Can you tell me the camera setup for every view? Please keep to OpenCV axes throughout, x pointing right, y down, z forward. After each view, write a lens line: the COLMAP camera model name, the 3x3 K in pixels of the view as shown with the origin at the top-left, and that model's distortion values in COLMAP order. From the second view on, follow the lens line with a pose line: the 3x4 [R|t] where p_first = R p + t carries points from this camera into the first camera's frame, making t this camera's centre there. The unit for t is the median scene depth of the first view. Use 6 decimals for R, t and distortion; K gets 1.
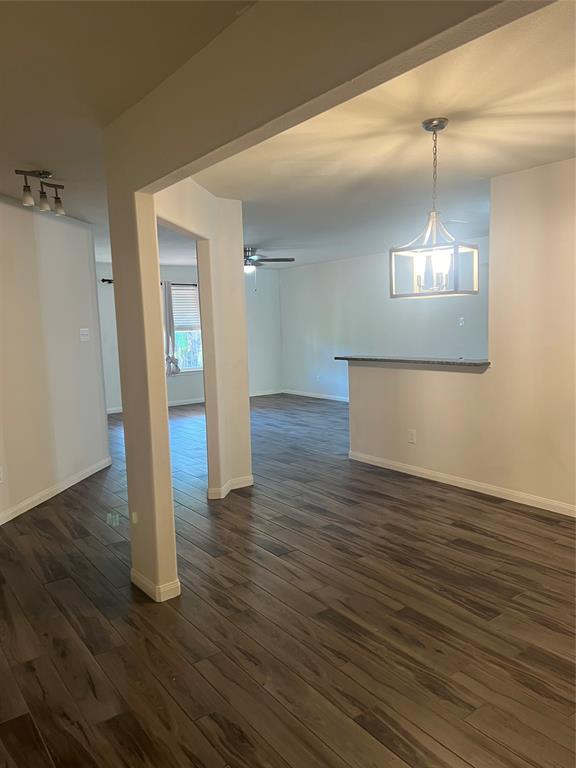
lens RADIAL K [[573.7, 0, 278.8], [0, 573.7, 387.4], [0, 0, 1]] dist [0.078210, -0.086848]
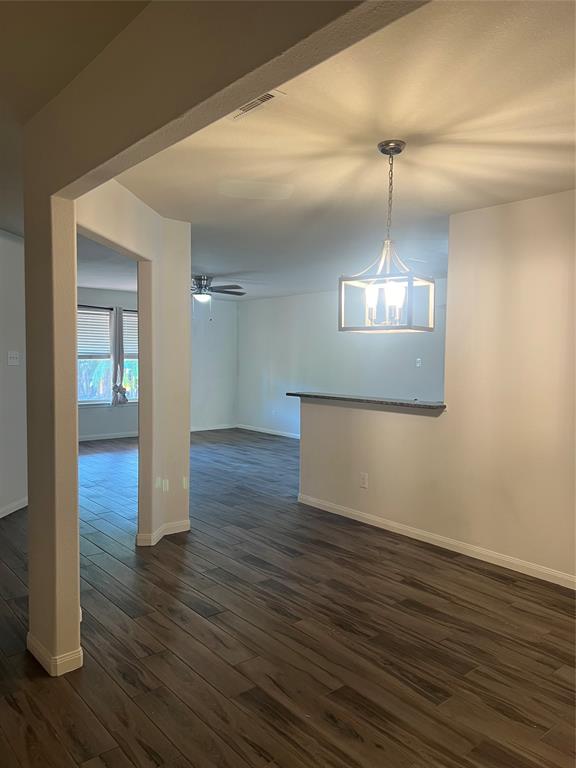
lens RADIAL K [[573.7, 0, 278.8], [0, 573.7, 387.4], [0, 0, 1]] dist [0.078210, -0.086848]
pose [[0.997058, 0.040757, 0.064912, 0.040675], [-0.036787, 0.997445, -0.061232, -0.006445], [-0.067242, 0.058664, 0.996011, 0.102490]]
